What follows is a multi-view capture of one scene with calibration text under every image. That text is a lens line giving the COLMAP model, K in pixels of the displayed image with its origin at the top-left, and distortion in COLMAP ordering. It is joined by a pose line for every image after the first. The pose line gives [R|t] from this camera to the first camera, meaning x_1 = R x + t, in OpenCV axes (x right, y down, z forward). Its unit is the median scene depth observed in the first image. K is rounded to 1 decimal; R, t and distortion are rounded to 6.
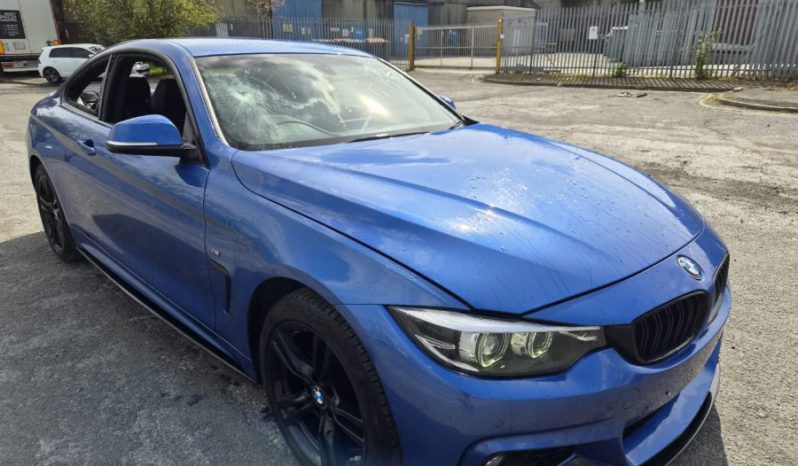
lens RADIAL K [[540.2, 0, 398.8], [0, 540.2, 240.4], [0, 0, 1]] dist [0.064245, -0.048256]
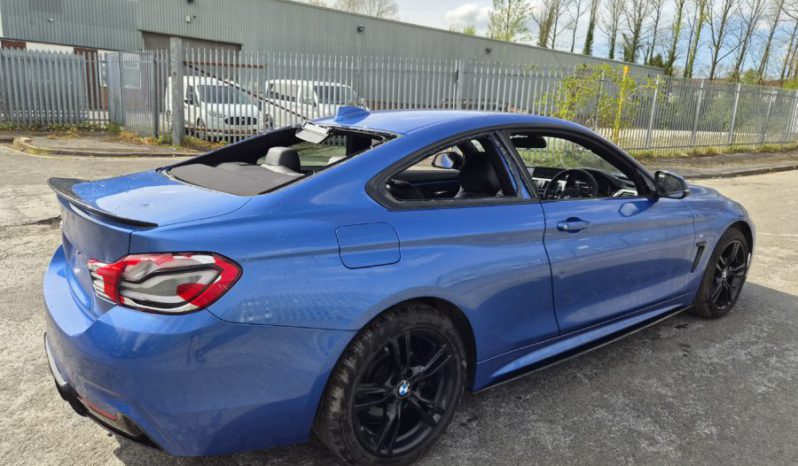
lens RADIAL K [[540.2, 0, 409.7], [0, 540.2, 219.4], [0, 0, 1]] dist [0.064245, -0.048256]
pose [[0.110092, -0.188137, 0.975953, -1.354295], [0.294926, 0.943881, 0.148686, -0.359559], [-0.949157, 0.271464, 0.159400, 0.988126]]
